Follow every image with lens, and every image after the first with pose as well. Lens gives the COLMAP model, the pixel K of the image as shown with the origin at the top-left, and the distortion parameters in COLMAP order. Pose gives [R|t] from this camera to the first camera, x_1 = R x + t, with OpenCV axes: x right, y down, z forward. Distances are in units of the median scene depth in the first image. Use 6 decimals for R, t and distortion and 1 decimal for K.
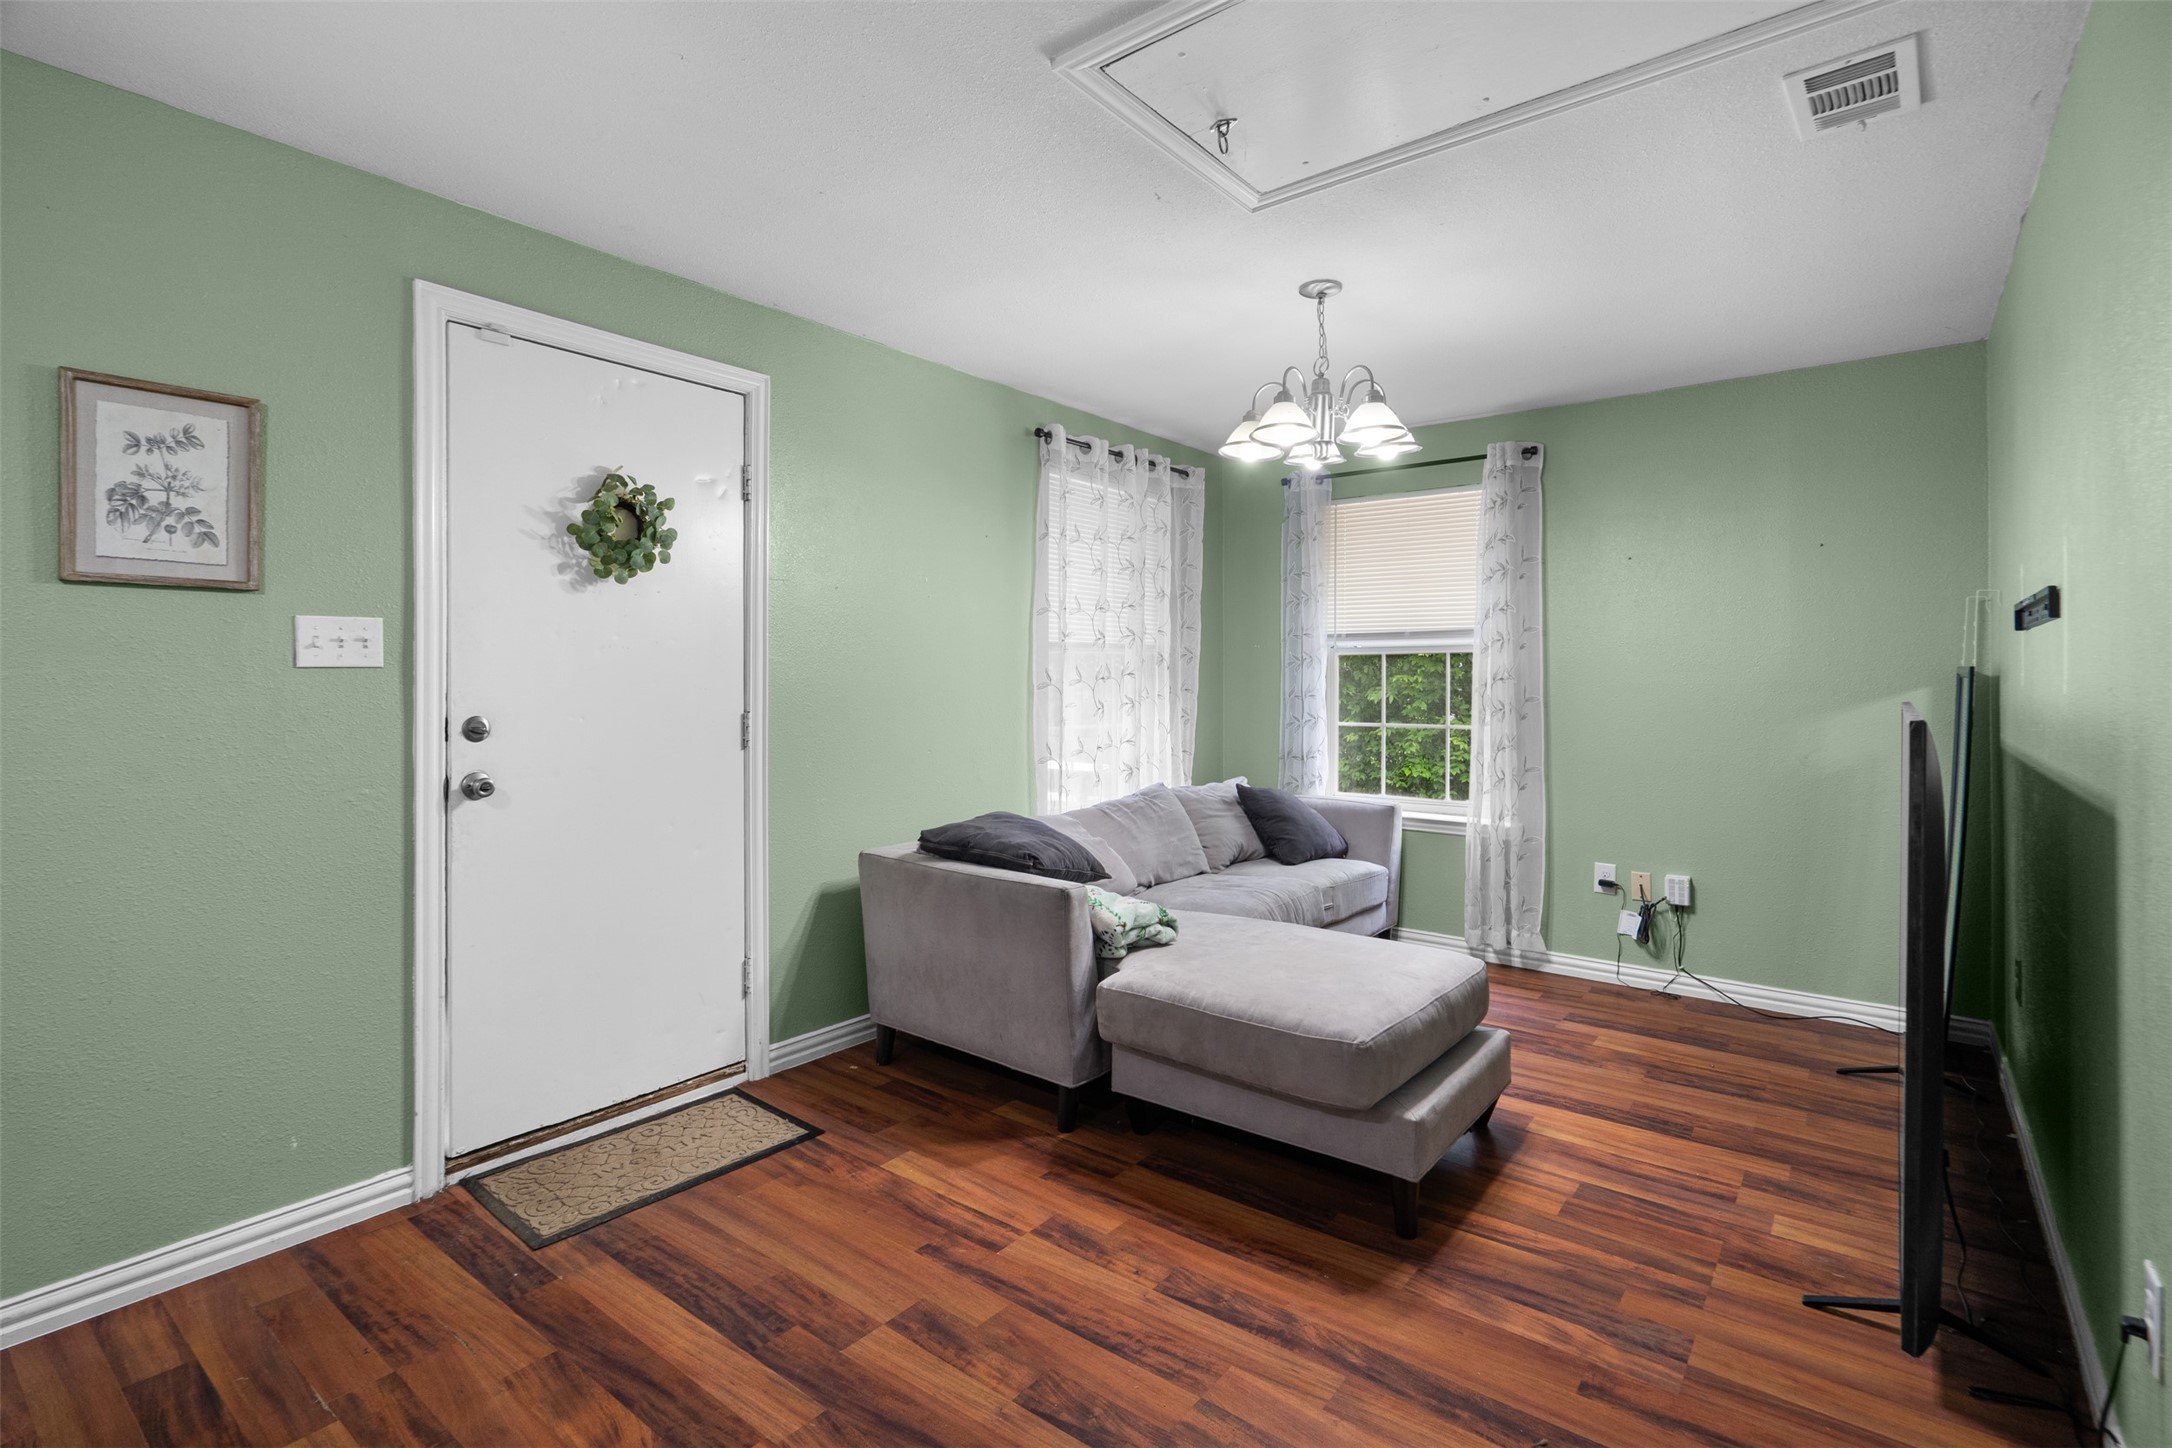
lens RADIAL K [[1016.2, 0, 1086.6], [0, 1016.2, 685.4], [0, 0, 1]] dist [-0.000868, 0.000093]
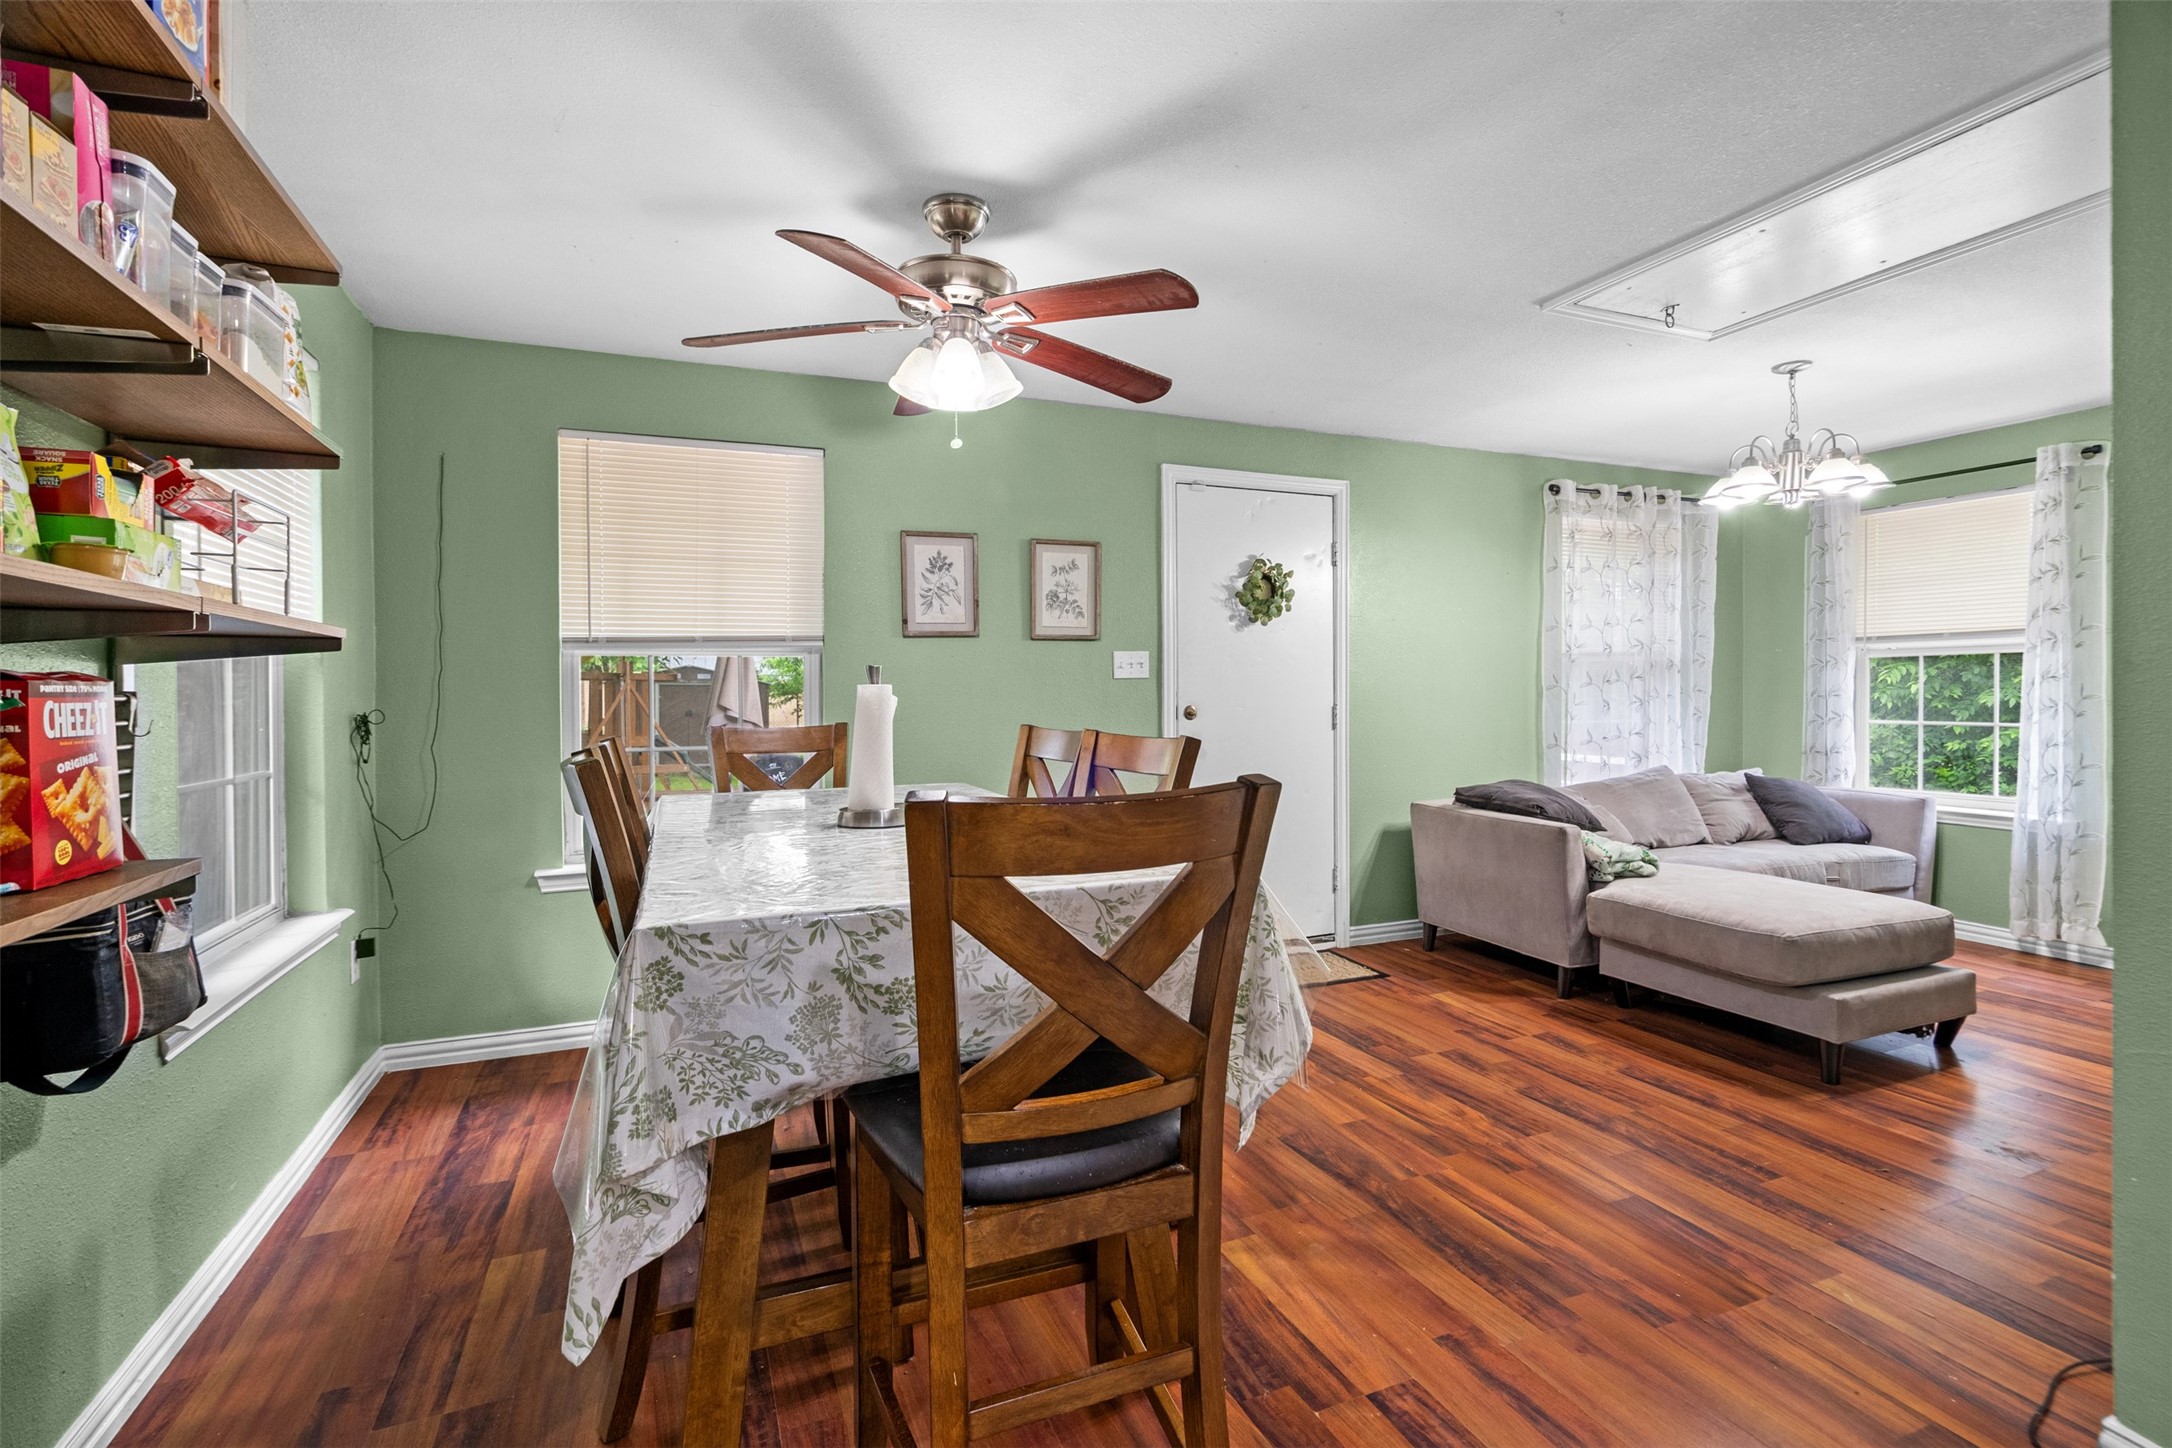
lens RADIAL K [[998.1, 0, 1086.2], [0, 998.1, 709.3], [0, 0, 1]] dist [-0.000772, 0.000189]
pose [[0.872685, 0.002274, -0.488279, 0.077184], [0.005197, 0.999889, 0.013944, 0.010771], [0.488257, -0.014707, 0.872576, -0.536651]]
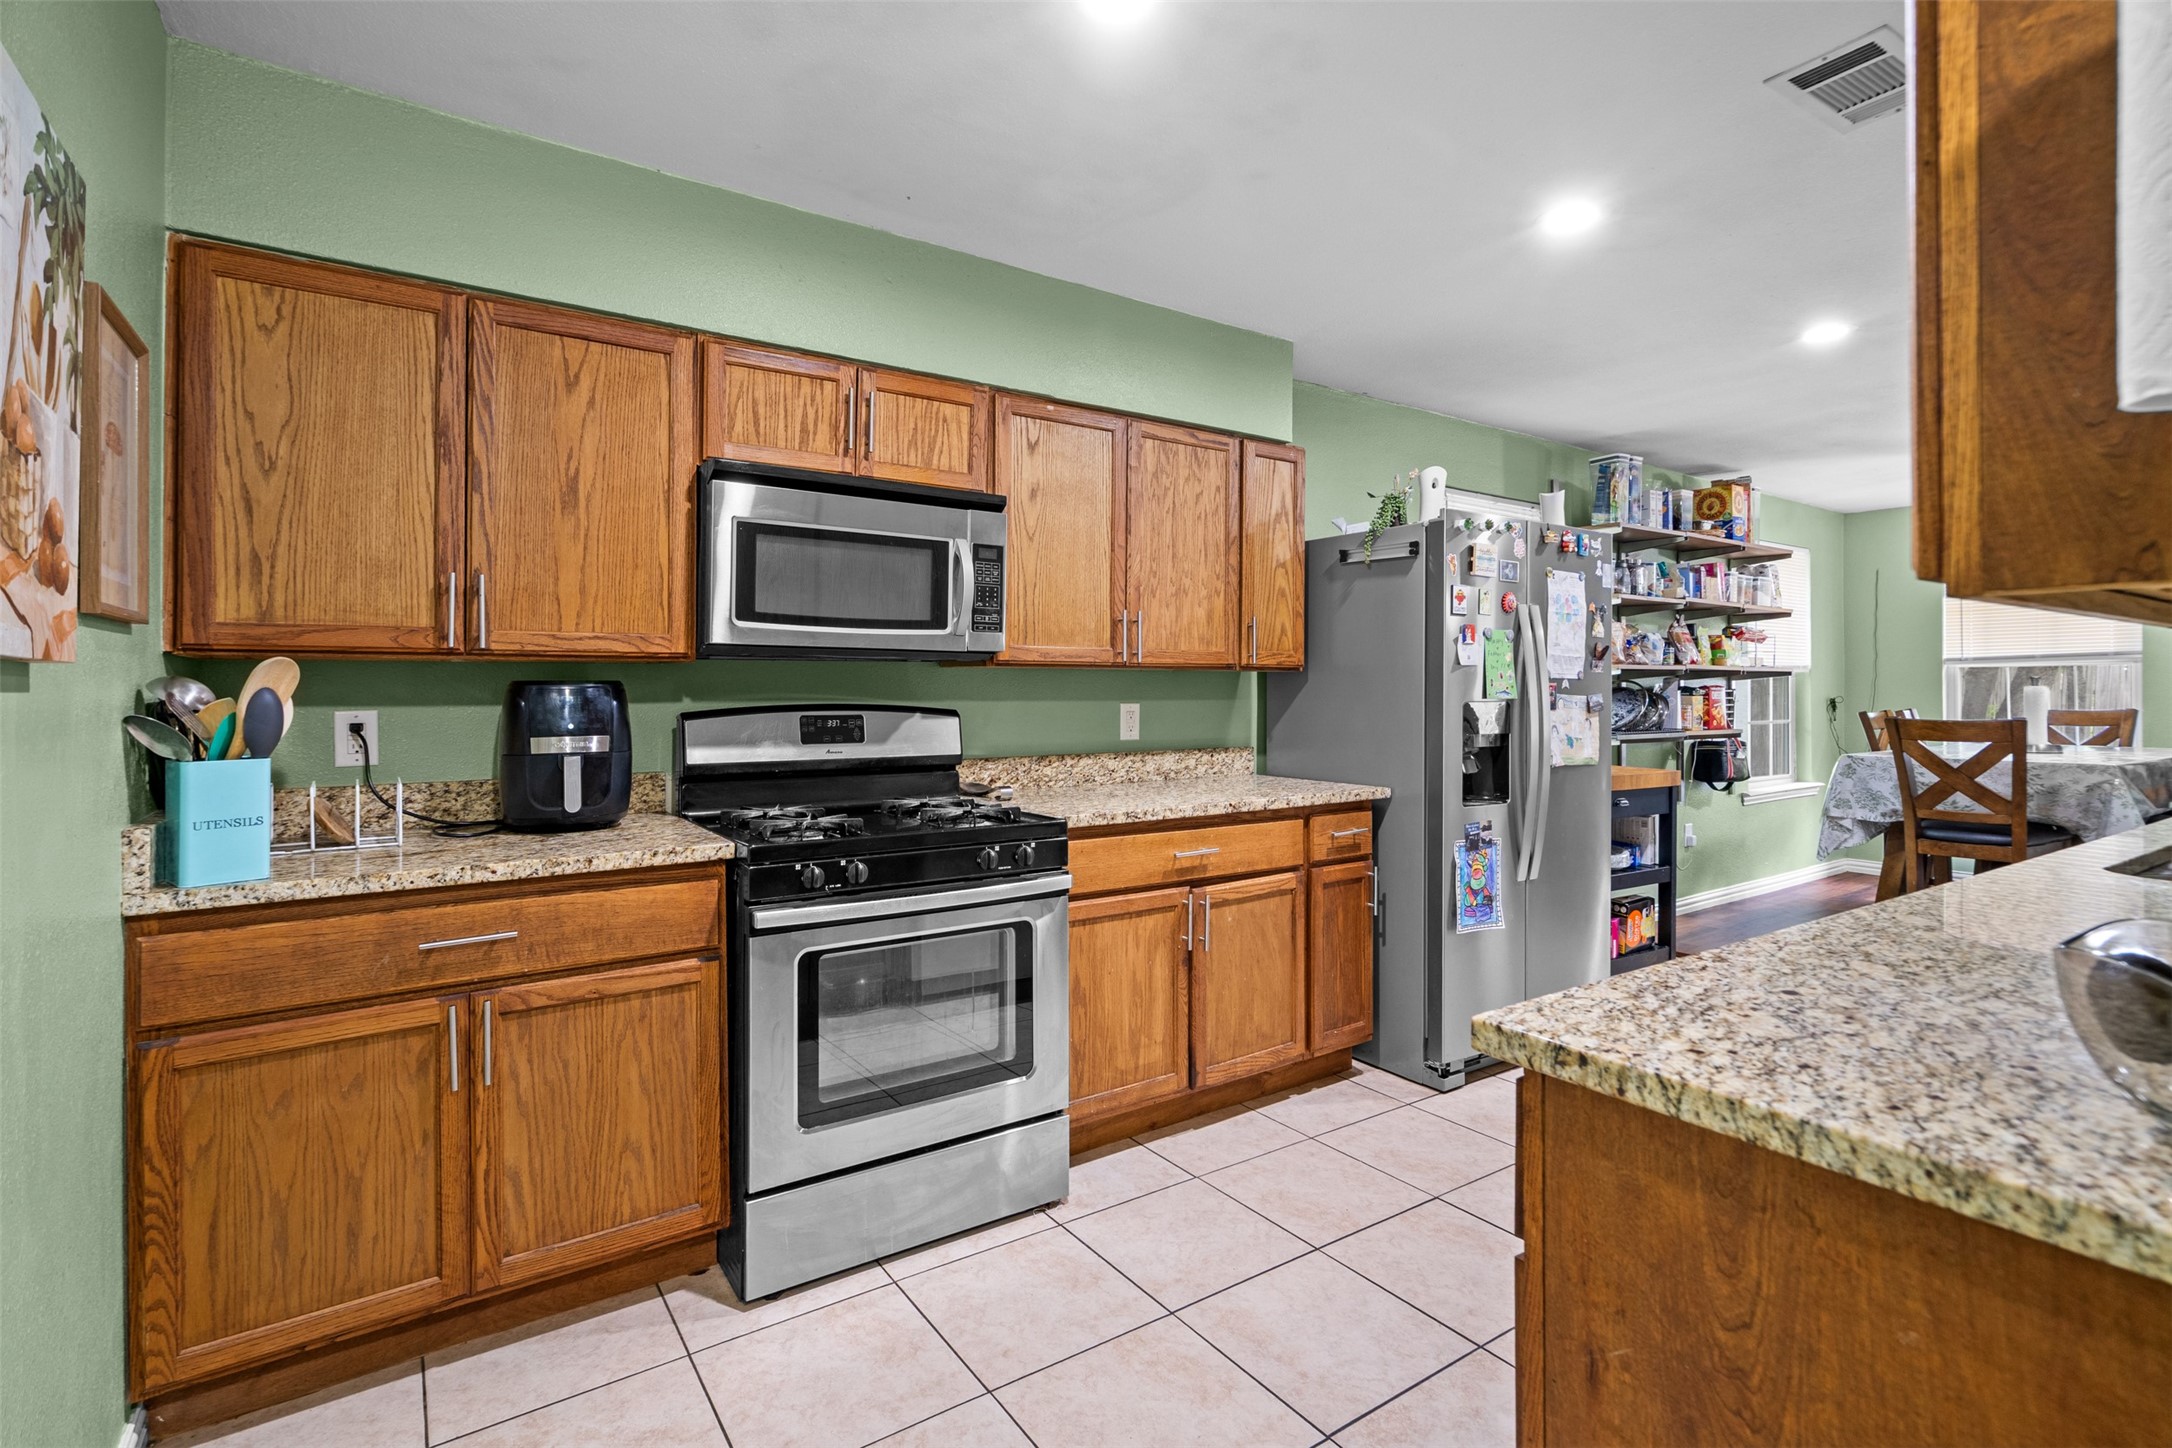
lens RADIAL K [[1024.2, 0, 1087.8], [0, 1024.2, 683.2], [0, 0, 1]] dist [-0.000440, 0.000204]
pose [[-0.300779, -0.006226, -0.953674, 1.695938], [-0.000092, 0.999979, -0.006499, 0.007563], [0.953694, -0.001867, -0.300773, -0.929830]]
